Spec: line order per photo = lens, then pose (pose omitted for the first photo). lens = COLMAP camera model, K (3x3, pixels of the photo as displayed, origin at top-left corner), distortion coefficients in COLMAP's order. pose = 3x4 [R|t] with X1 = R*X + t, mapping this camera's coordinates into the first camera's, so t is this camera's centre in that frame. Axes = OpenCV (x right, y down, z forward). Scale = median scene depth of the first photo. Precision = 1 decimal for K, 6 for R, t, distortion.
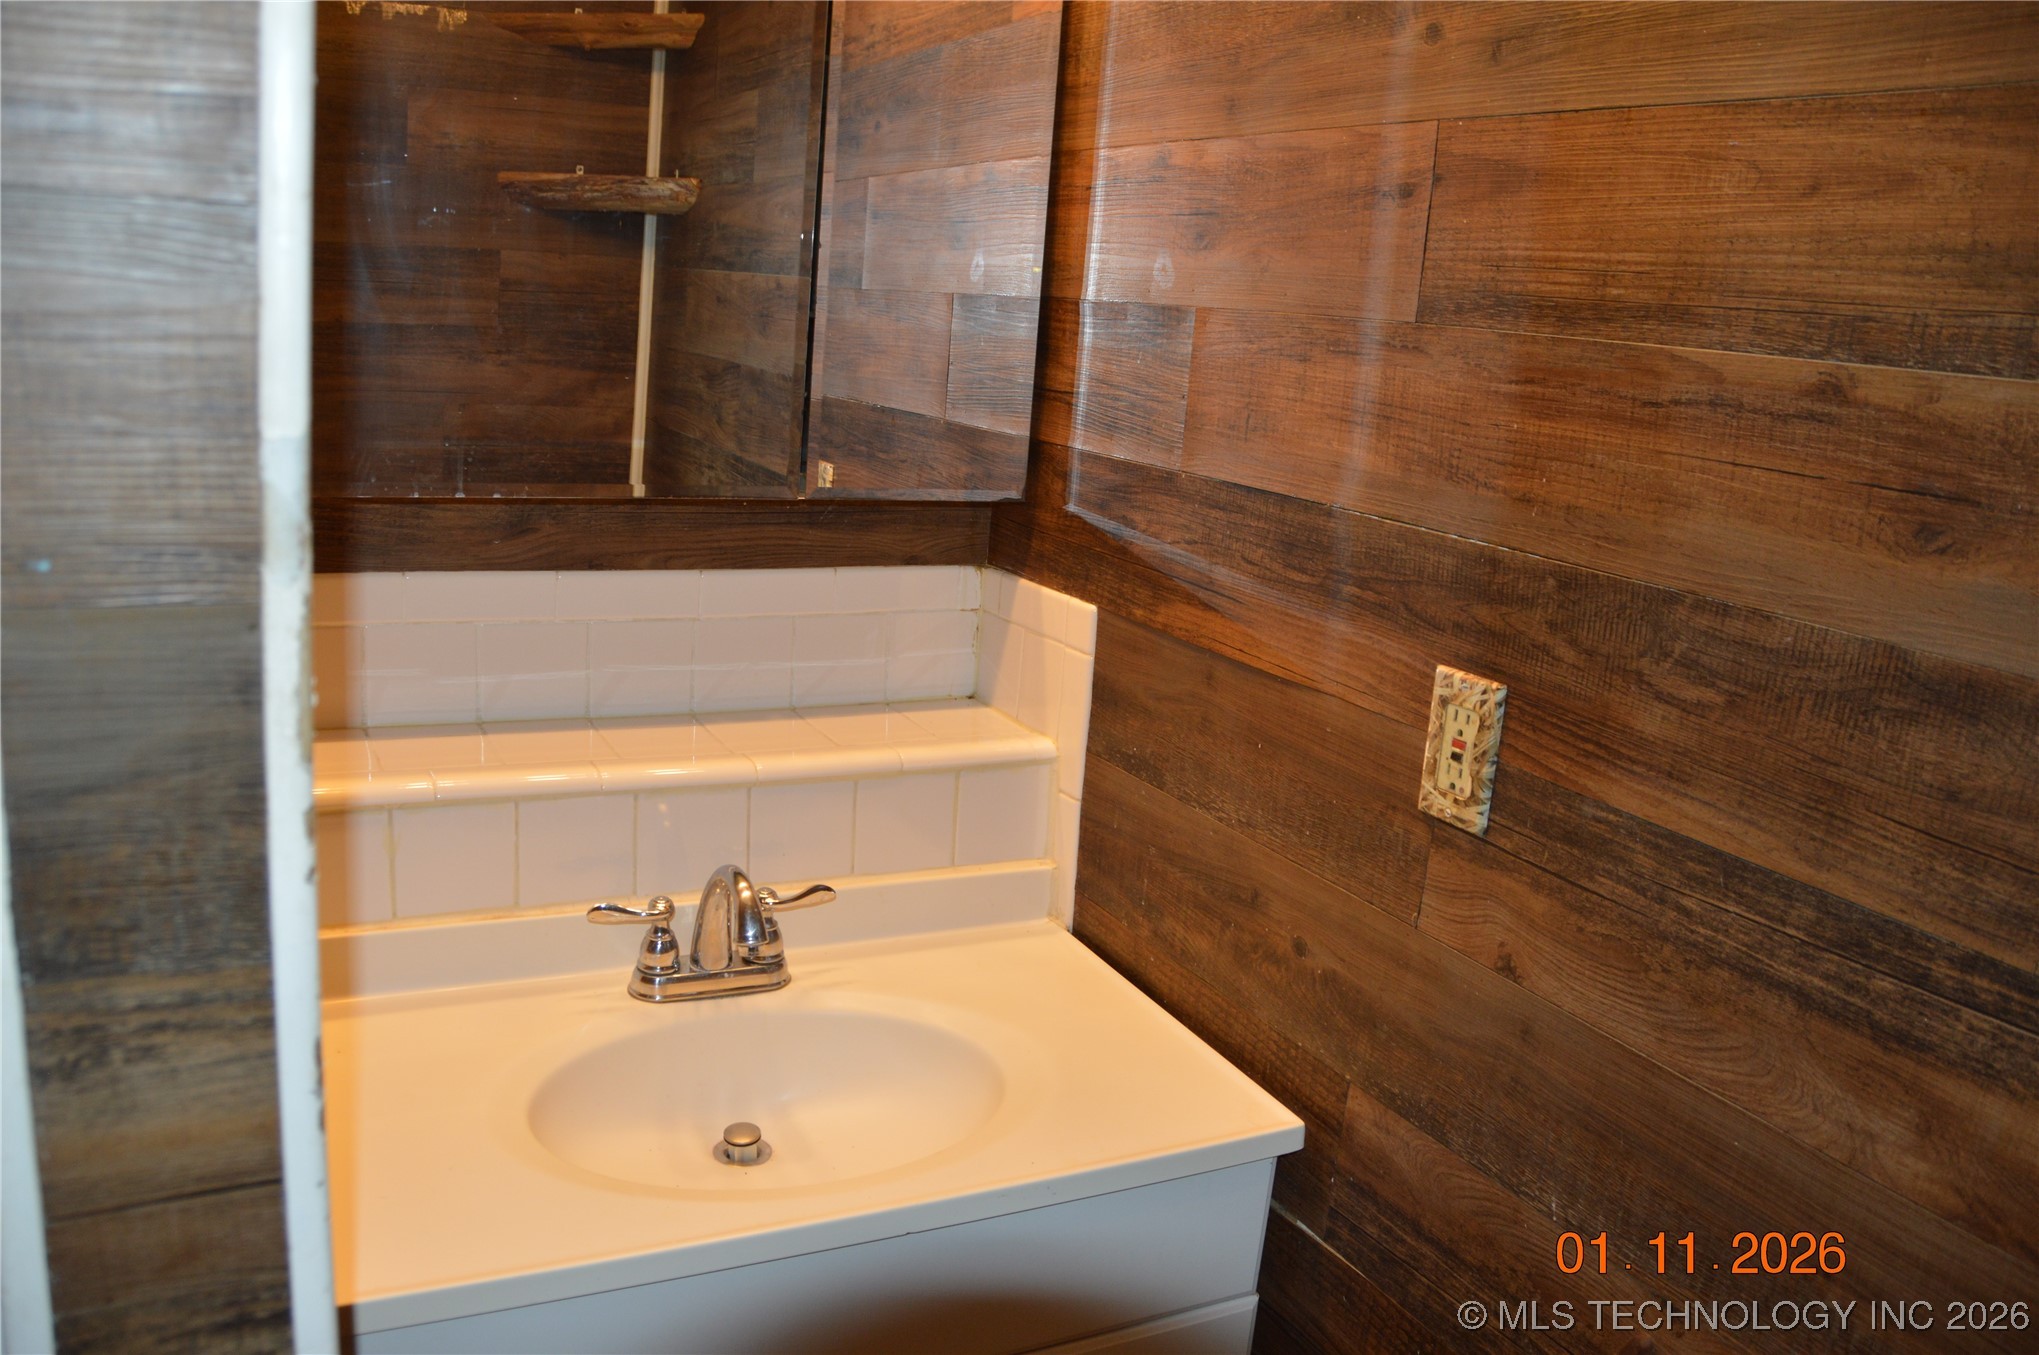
lens RADIAL K [[1610.2, 0, 1021.8], [0, 1610.2, 676.6], [0, 0, 1]] dist [-0.150395, 0.082729]
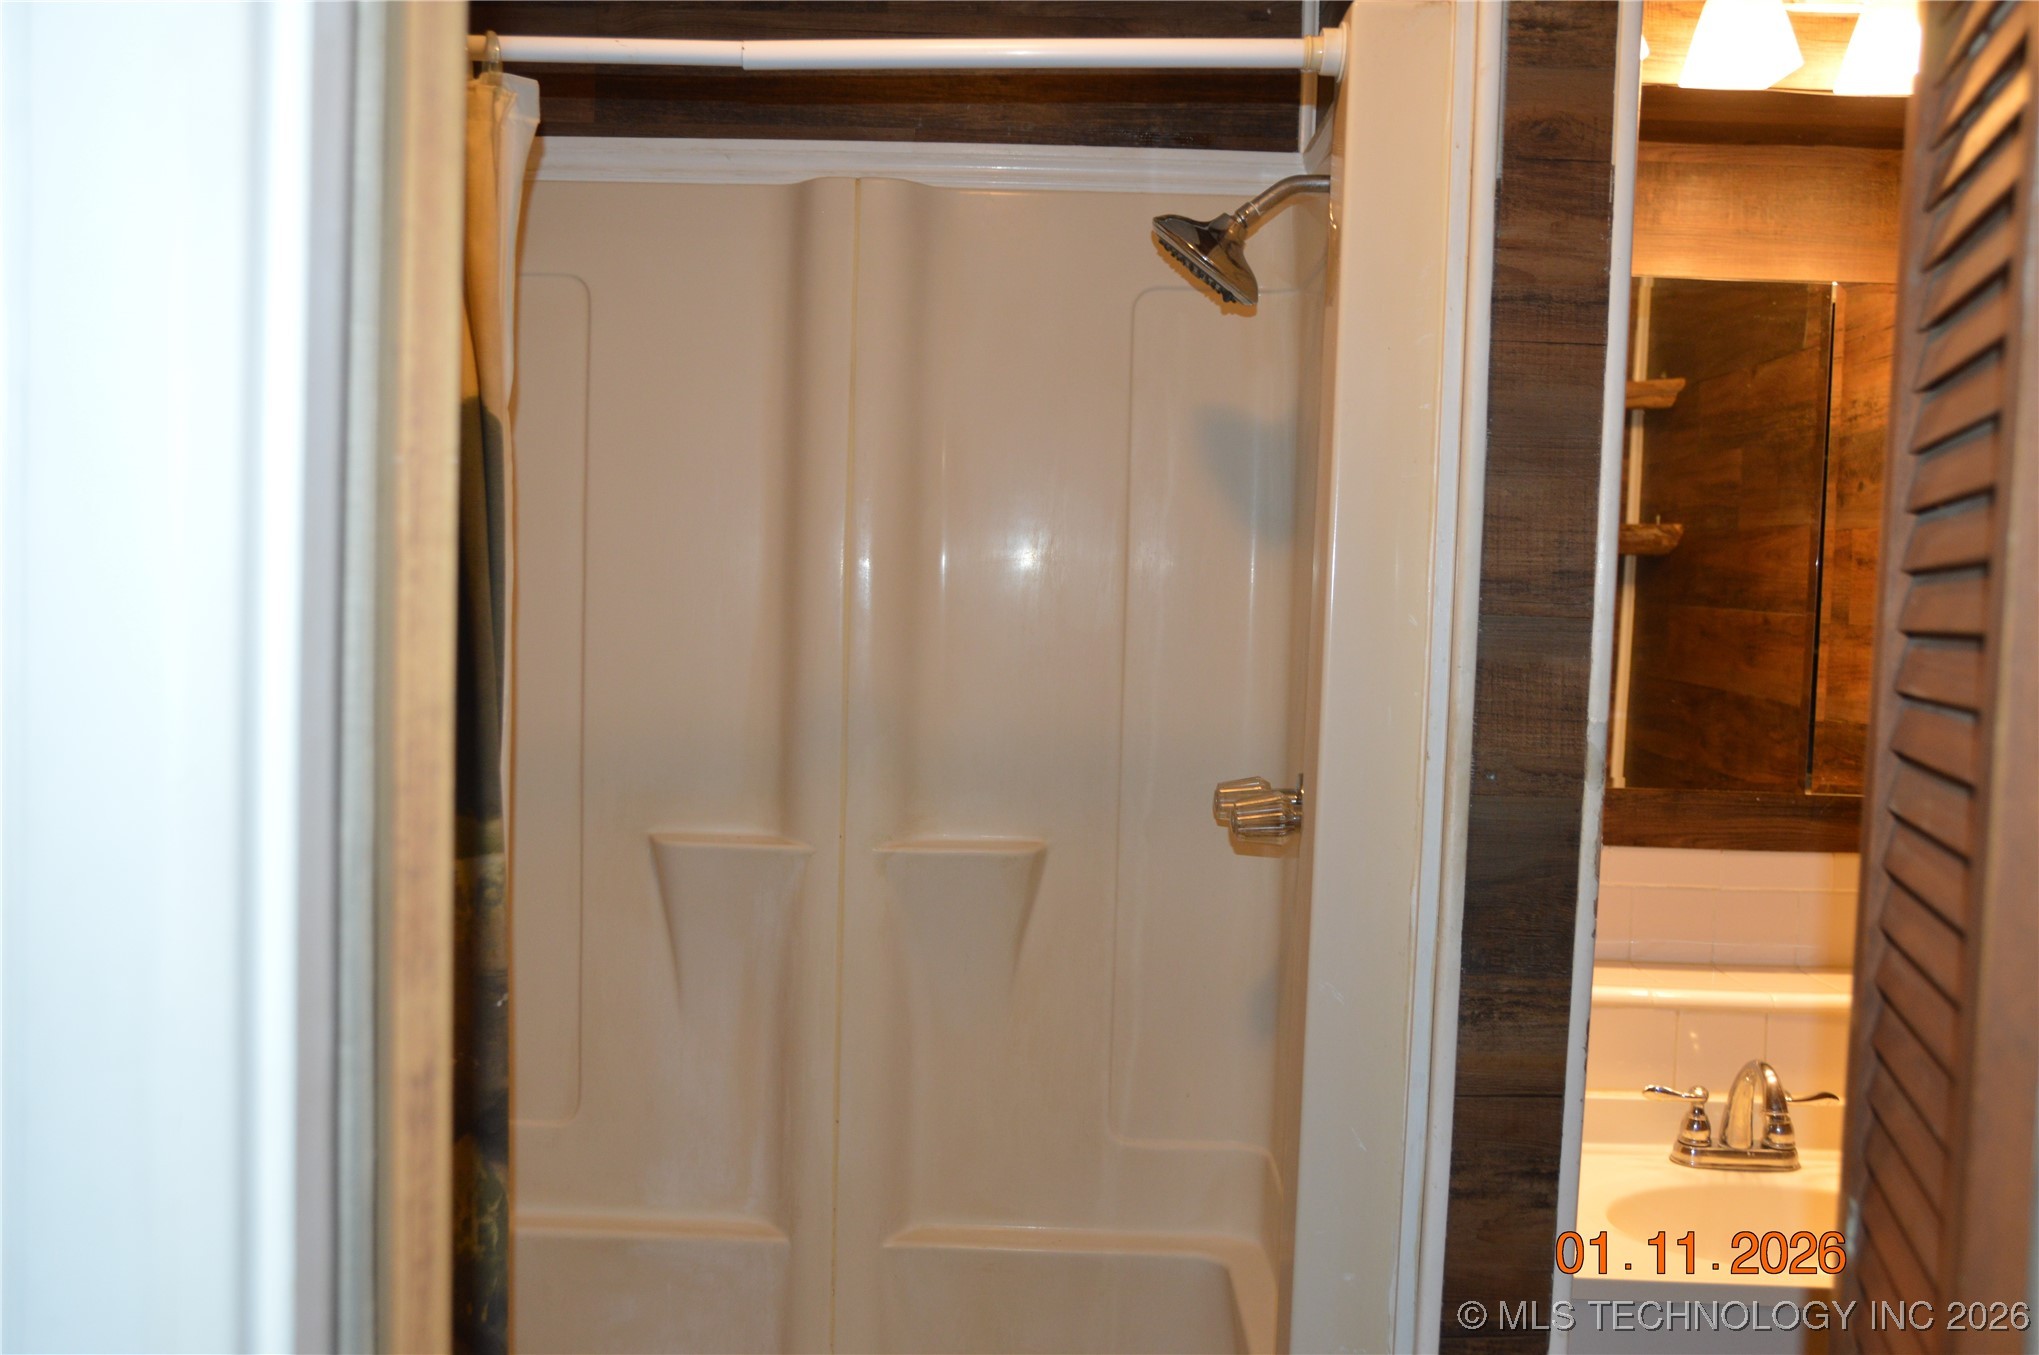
lens RADIAL K [[1841.6, 0, 1014.9], [0, 1841.6, 686.1], [0, 0, 1]] dist [-0.057624, 0.009101]
pose [[0.871026, -0.024174, -0.490642, 0.037568], [-0.073428, 0.981160, -0.178697, 0.157346], [0.485719, 0.191676, 0.852841, -0.797193]]
